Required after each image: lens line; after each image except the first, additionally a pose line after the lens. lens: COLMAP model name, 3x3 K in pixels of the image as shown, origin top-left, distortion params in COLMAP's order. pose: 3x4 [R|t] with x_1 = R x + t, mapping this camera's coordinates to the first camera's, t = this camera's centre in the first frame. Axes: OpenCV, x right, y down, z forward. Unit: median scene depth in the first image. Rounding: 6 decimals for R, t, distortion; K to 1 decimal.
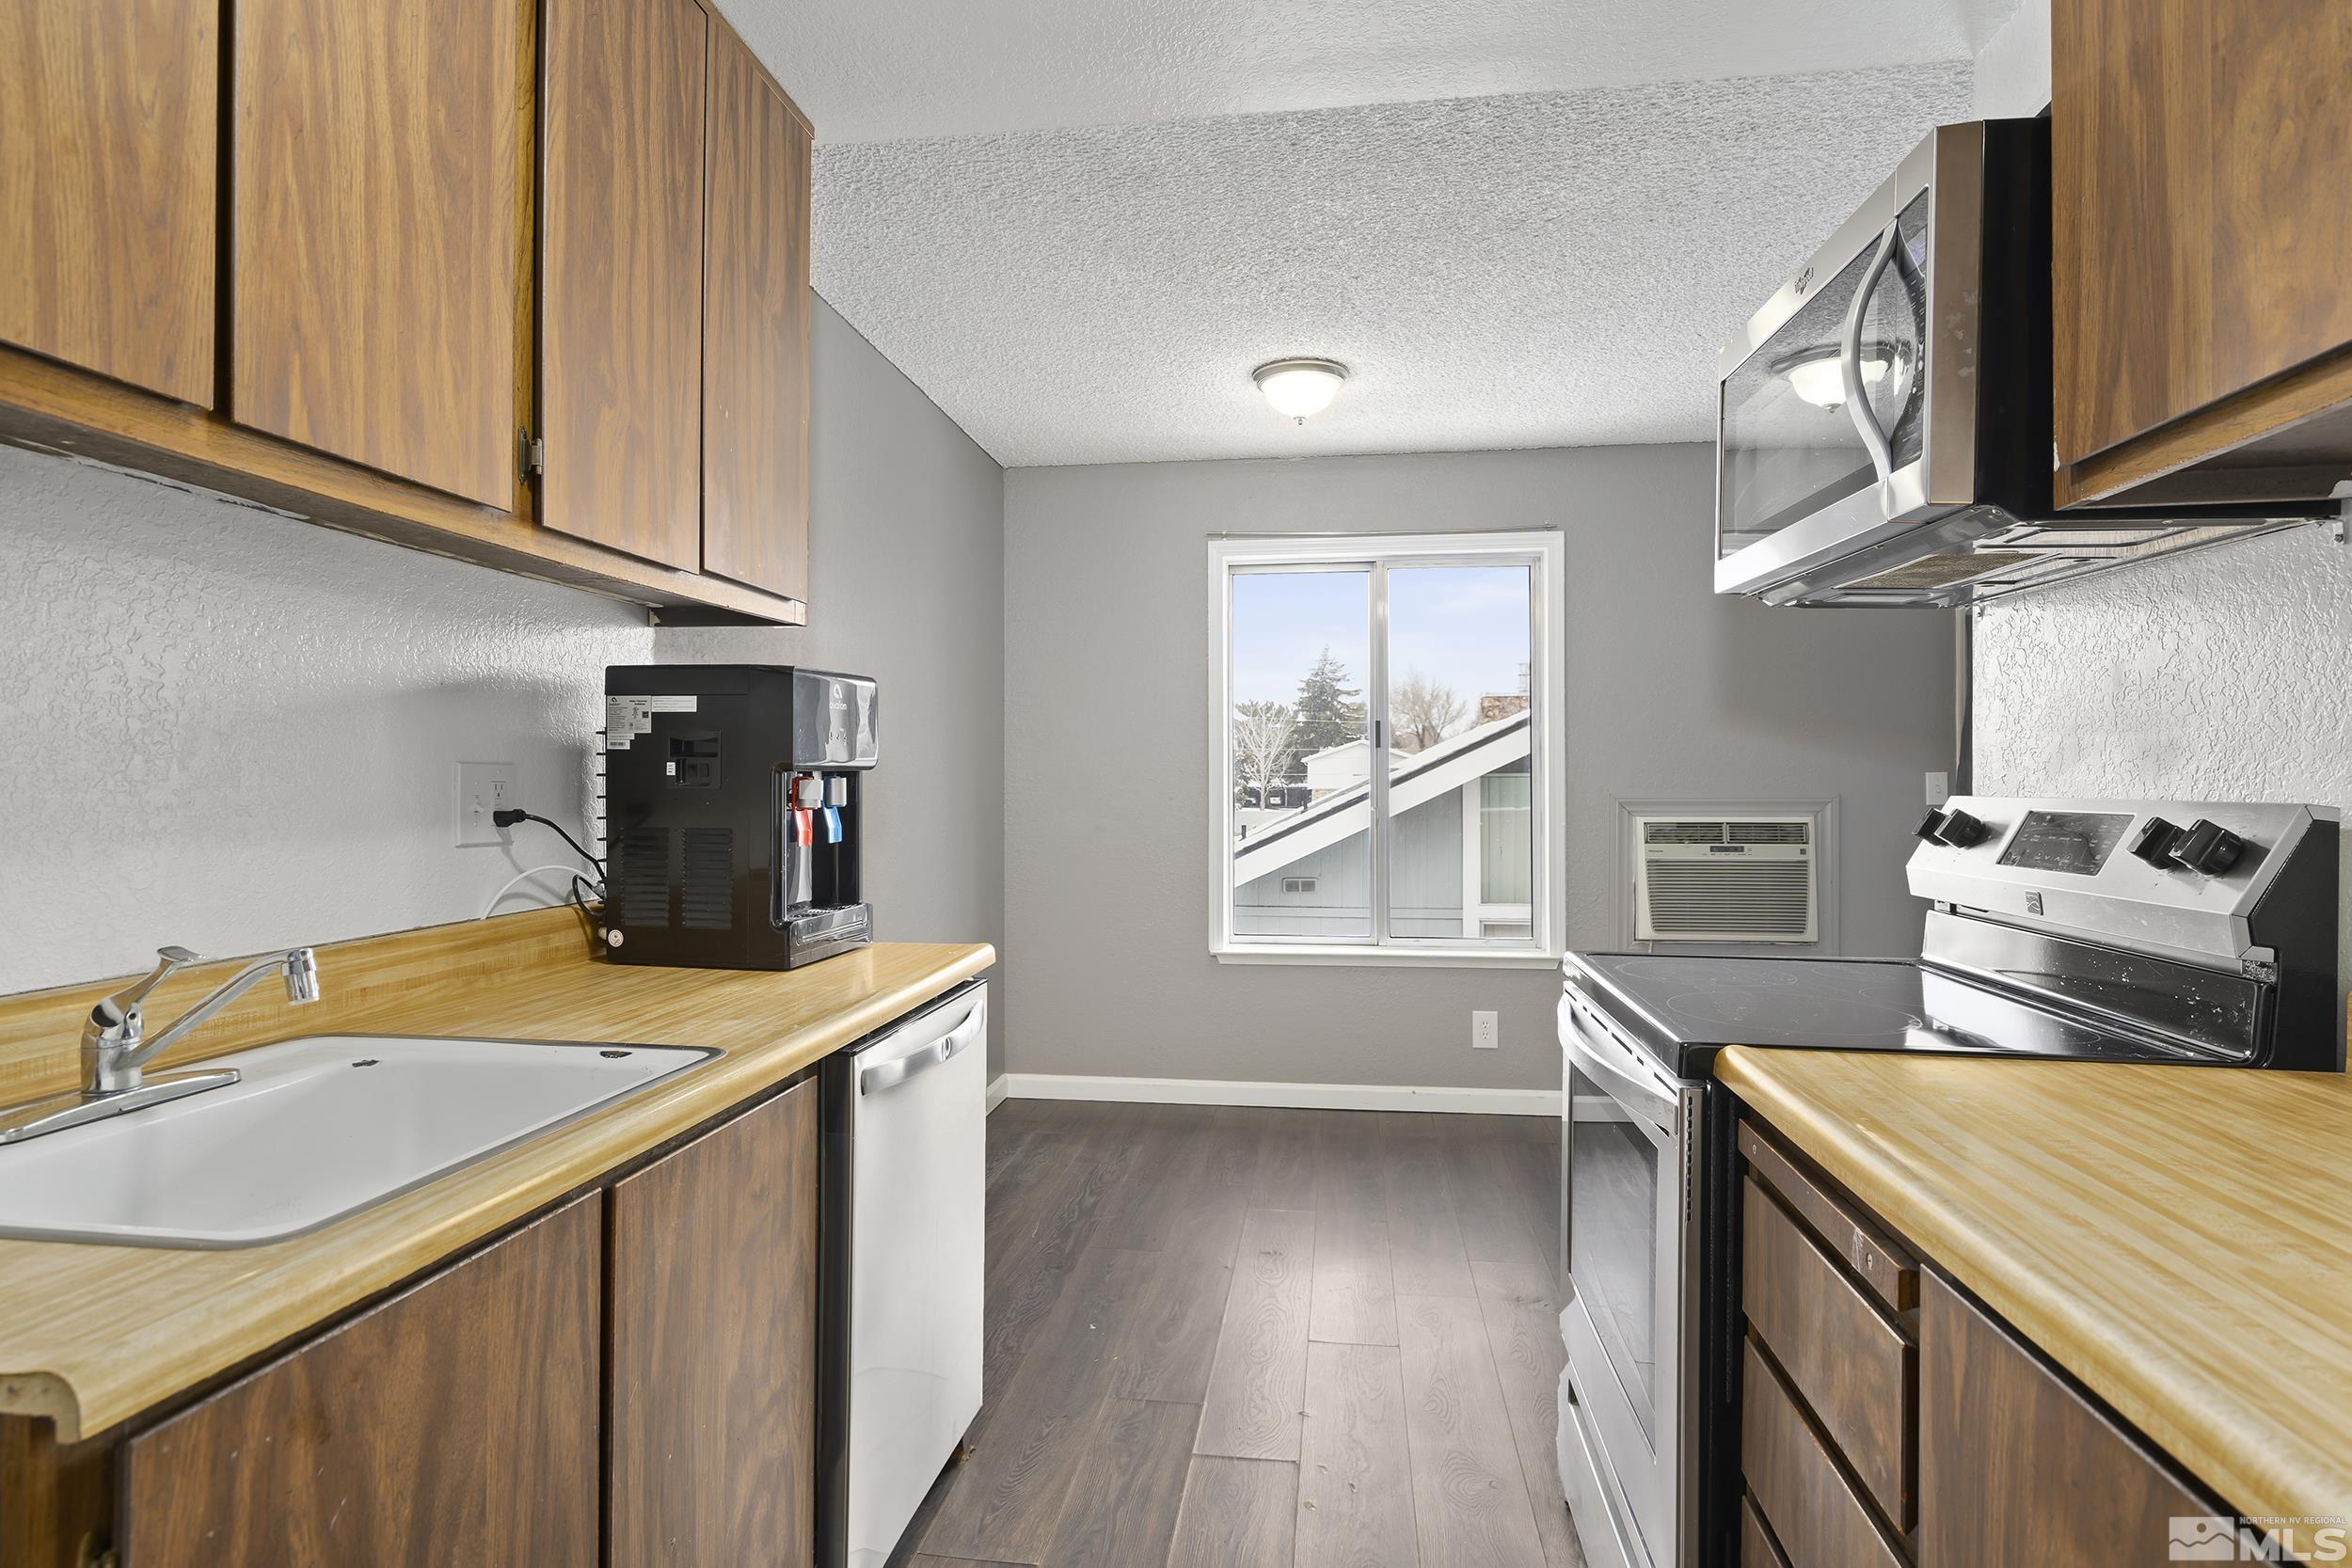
lens RADIAL K [[1256.9, 0, 1188.1], [0, 1256.9, 768.5], [0, 0, 1]] dist [-0.004251, 0.008610]
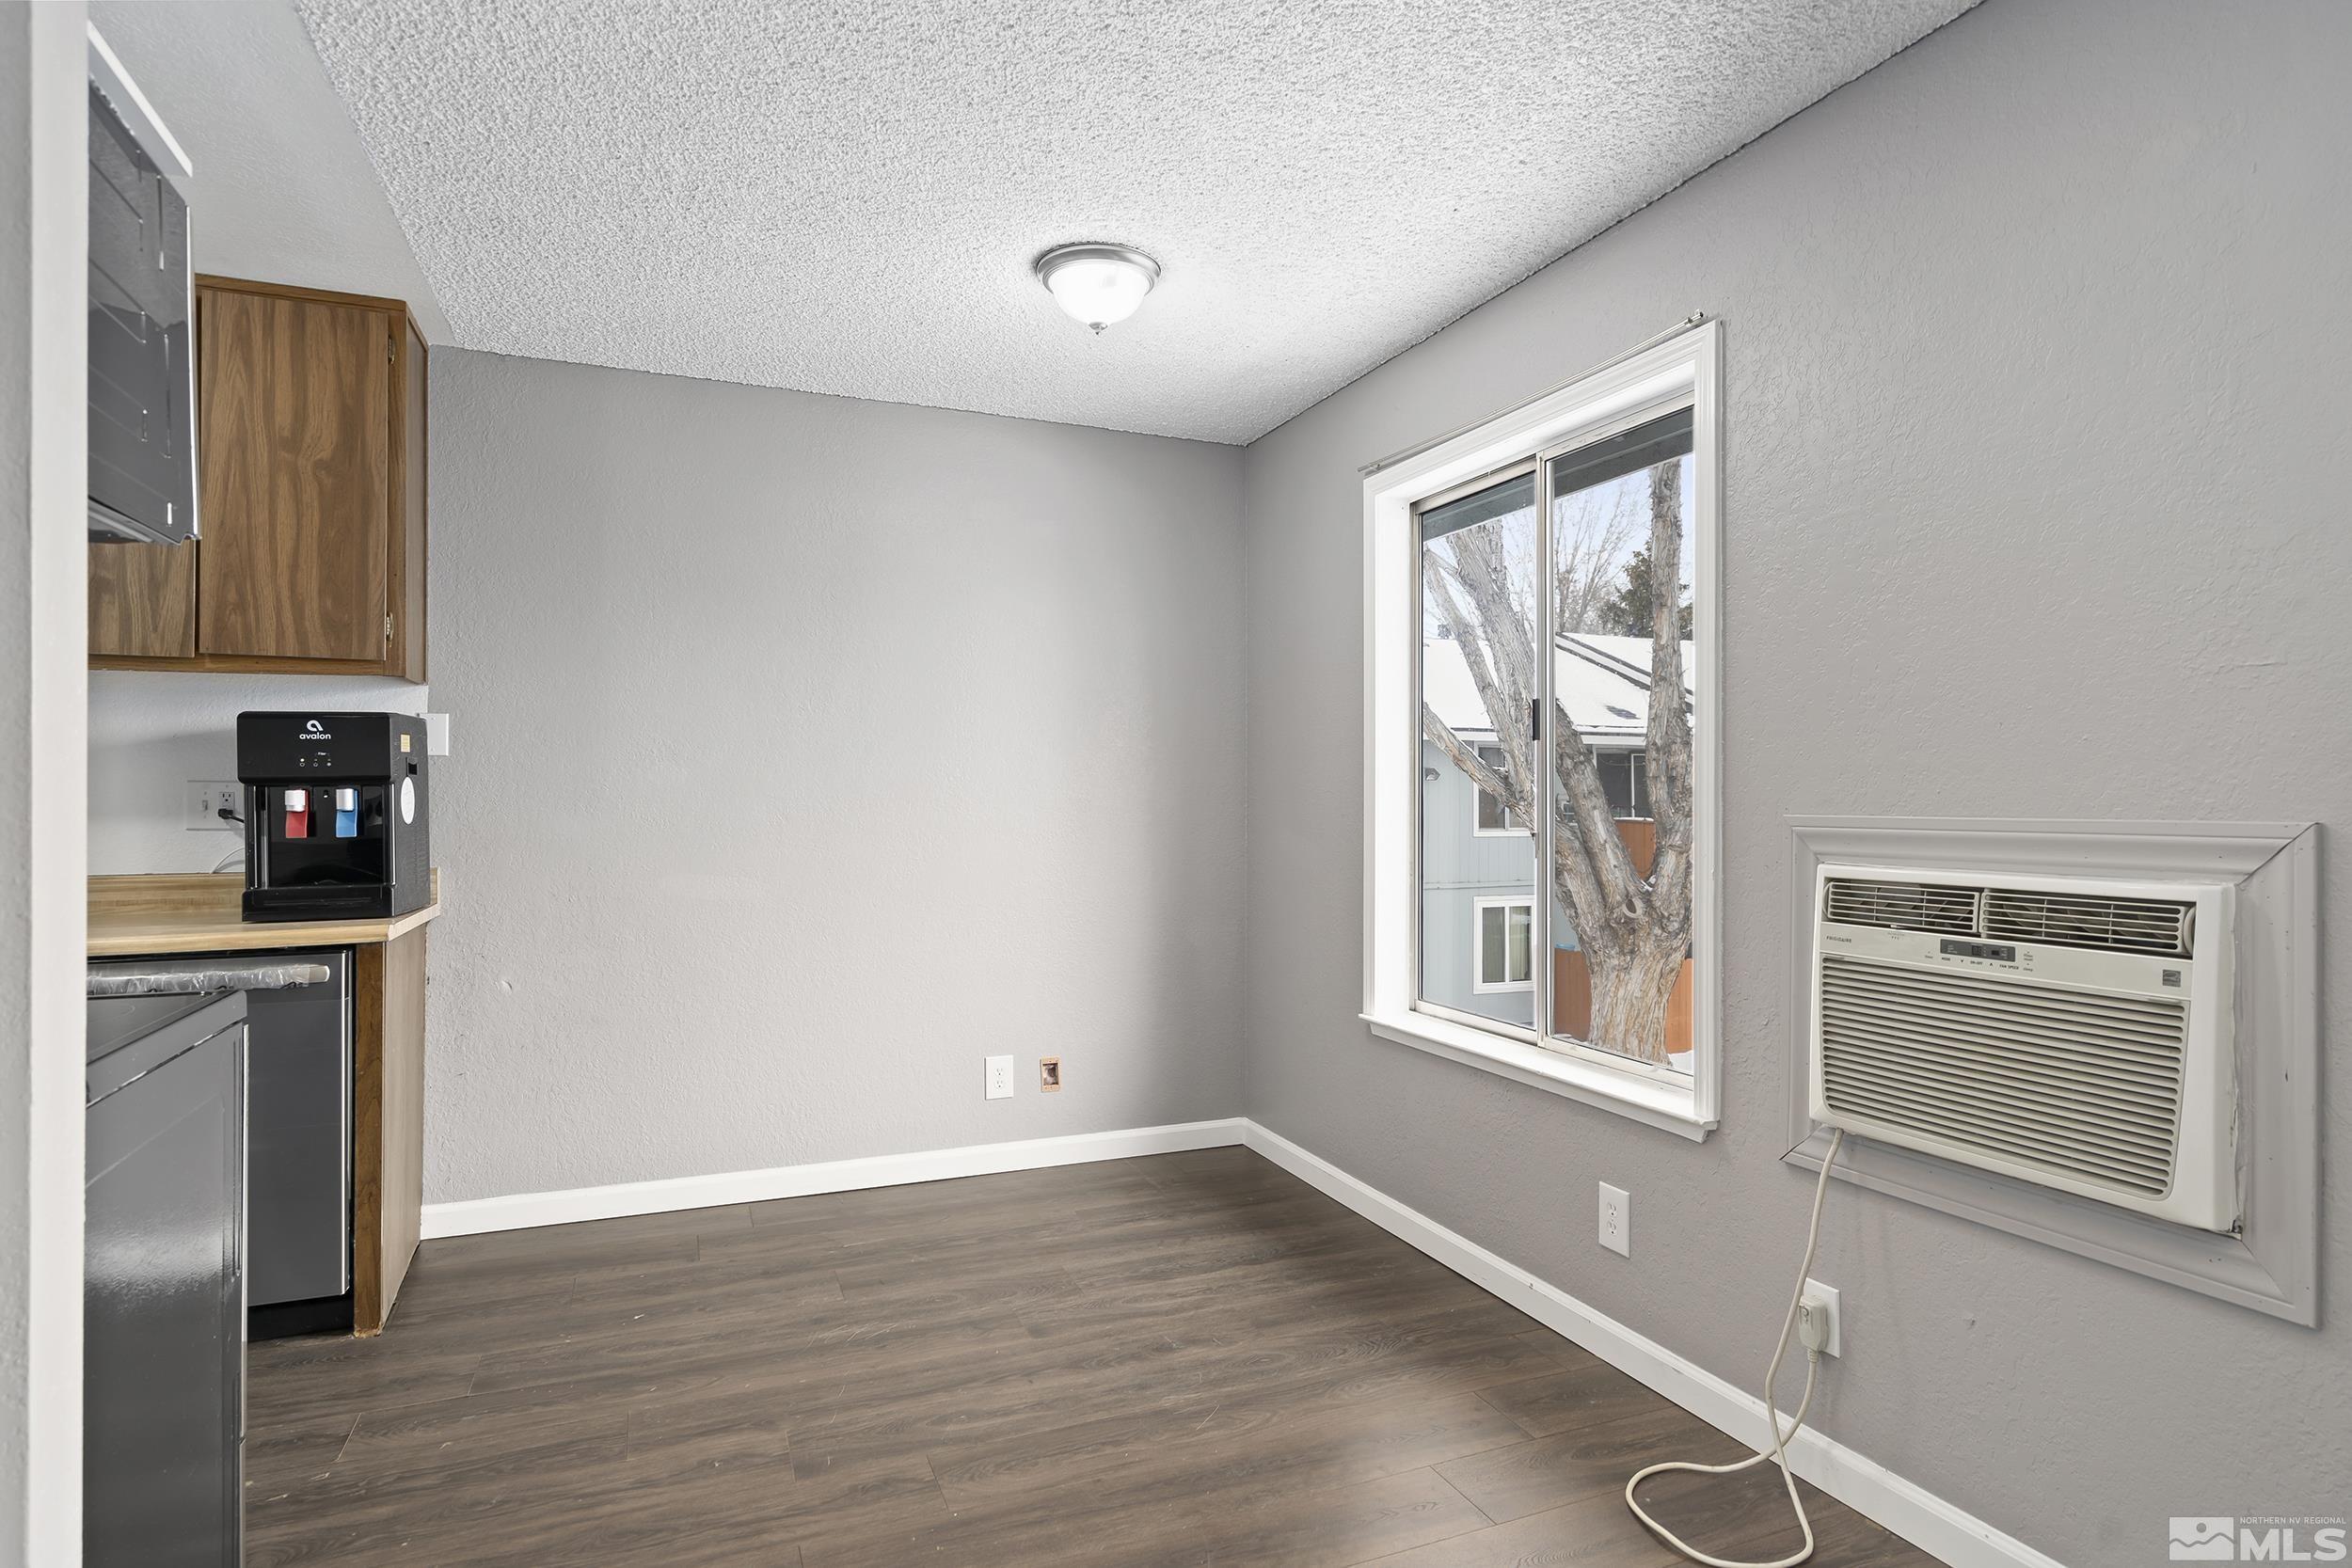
lens RADIAL K [[1256.9, 0, 1168.2], [0, 1256.9, 790.3], [0, 0, 1]] dist [-0.004251, 0.008610]
pose [[0.492819, -0.003061, -0.870127, 0.668479], [0.008267, 0.999965, 0.001164, 0.007387], [0.870093, -0.007767, 0.492827, 0.557974]]
